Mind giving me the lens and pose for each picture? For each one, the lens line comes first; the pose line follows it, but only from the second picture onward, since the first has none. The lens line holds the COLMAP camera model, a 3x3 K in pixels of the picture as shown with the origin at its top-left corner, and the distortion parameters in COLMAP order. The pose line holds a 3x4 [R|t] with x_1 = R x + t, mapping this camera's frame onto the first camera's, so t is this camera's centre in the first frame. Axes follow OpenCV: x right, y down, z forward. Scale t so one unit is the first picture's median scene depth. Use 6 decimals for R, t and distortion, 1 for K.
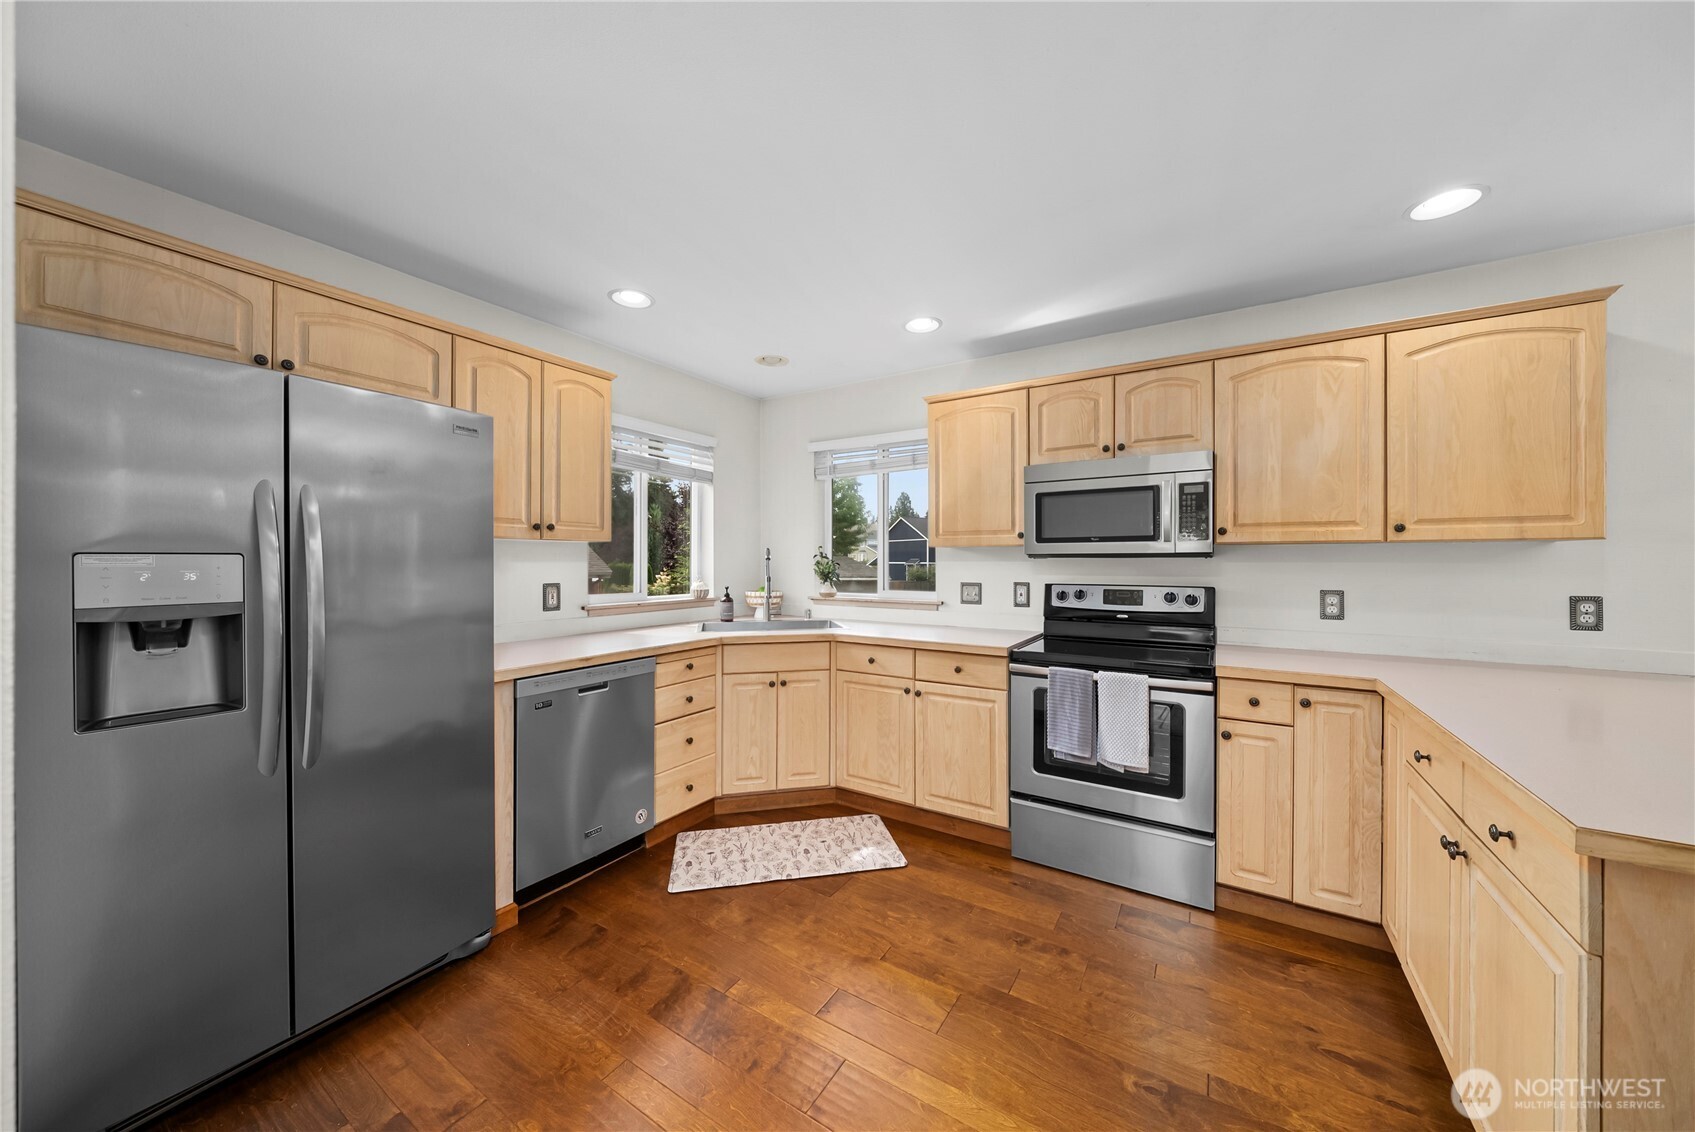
lens RADIAL K [[587.0, 0, 841.9], [0, 587.0, 564.3], [0, 0, 1]] dist [-0.003195, -0.000128]
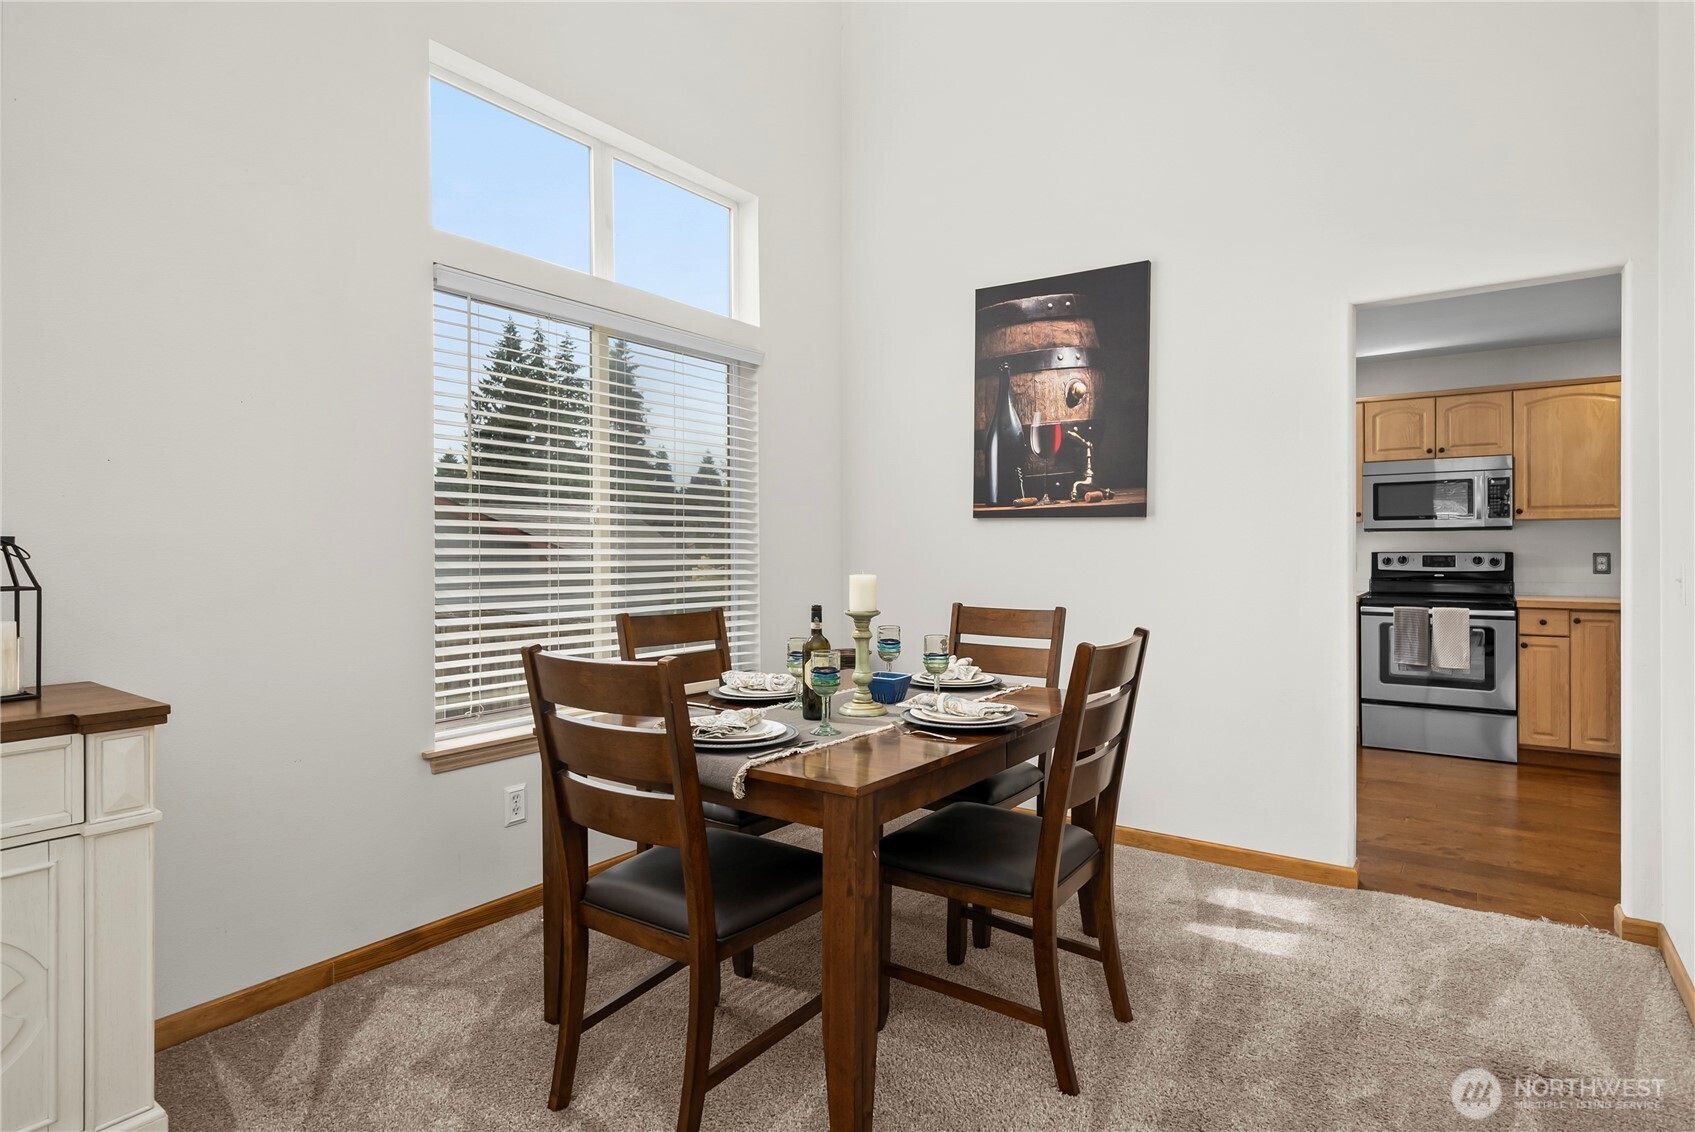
lens RADIAL K [[897.2, 0, 851.7], [0, 897.2, 551.4], [0, 0, 1]] dist [0.007549, 0.000799]
pose [[0.998995, -0.005841, -0.044429, -0.874309], [0.005854, 0.999983, 0.000164, 0.030878], [0.044428, -0.000424, 0.999013, -1.258595]]
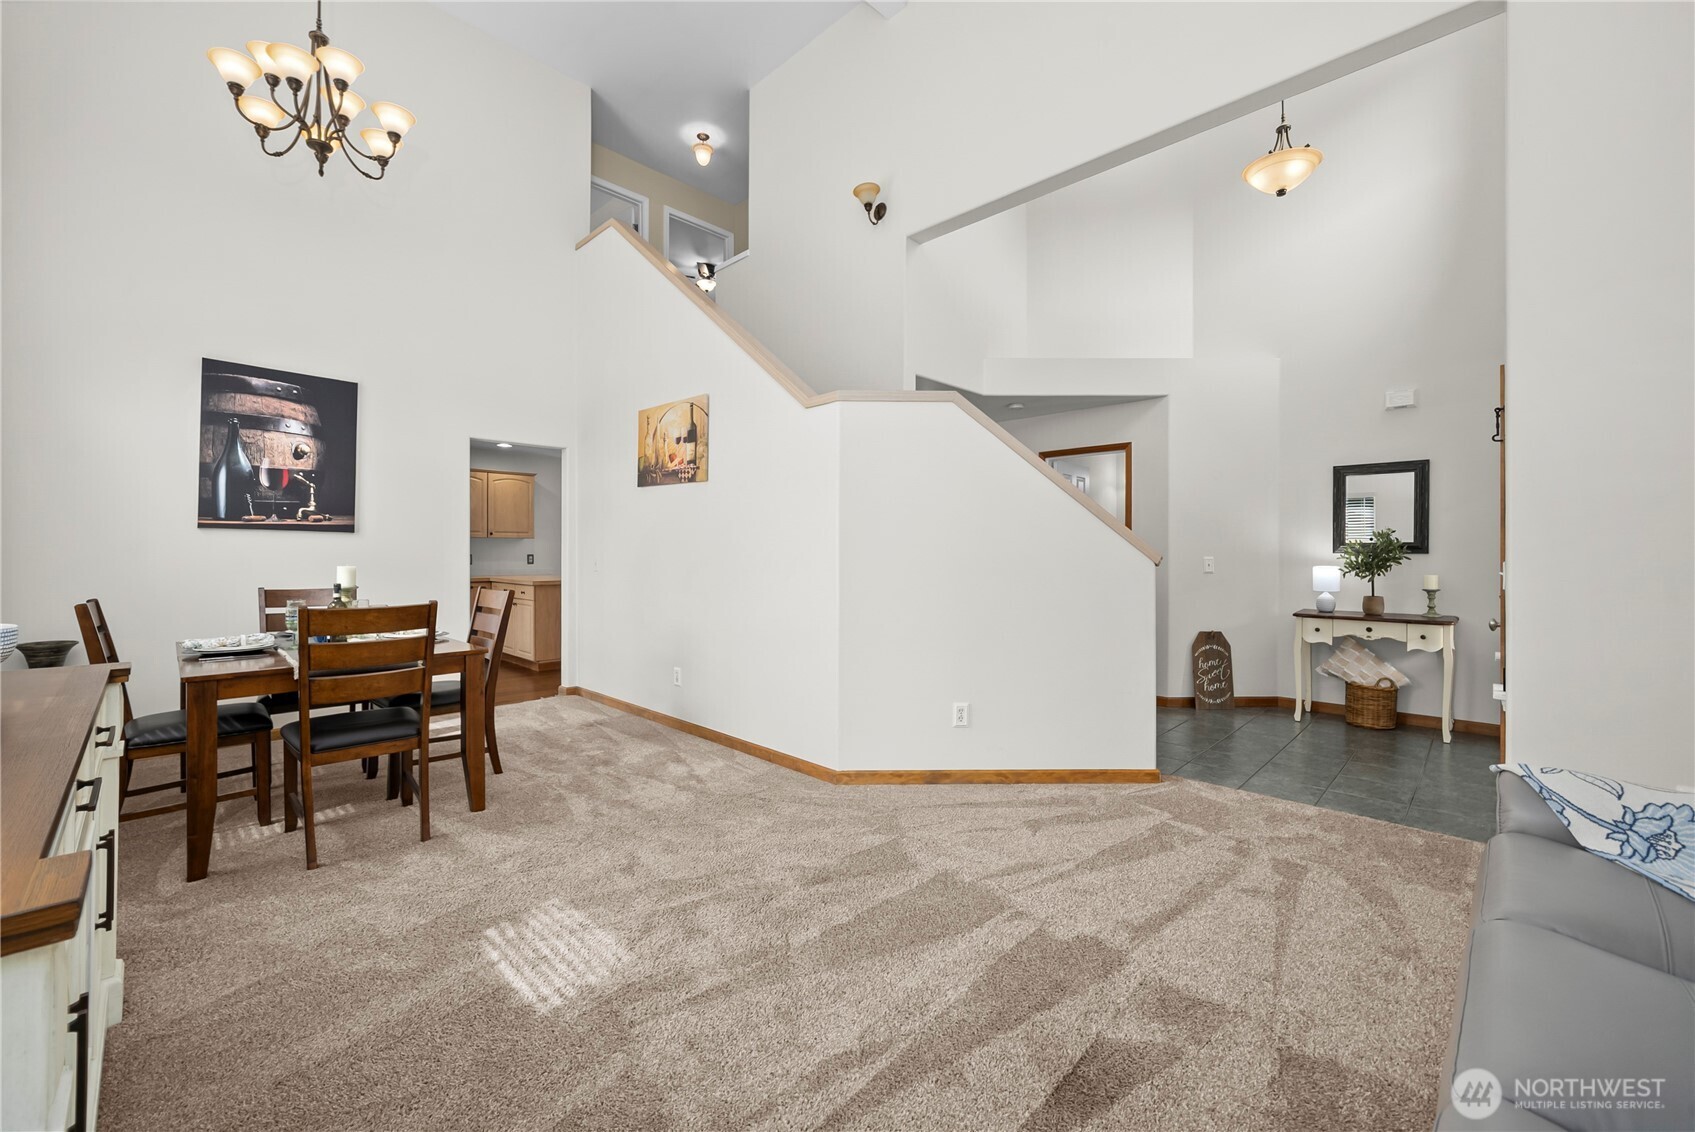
lens RADIAL K [[686.6, 0, 846.8], [0, 686.6, 555.5], [0, 0, 1]] dist [-0.000085, -0.000008]
pose [[0.198394, -0.006350, 0.980102, -3.033060], [0.004227, 0.999975, 0.005623, 0.039874], [-0.980113, 0.003028, 0.198416, -1.677783]]
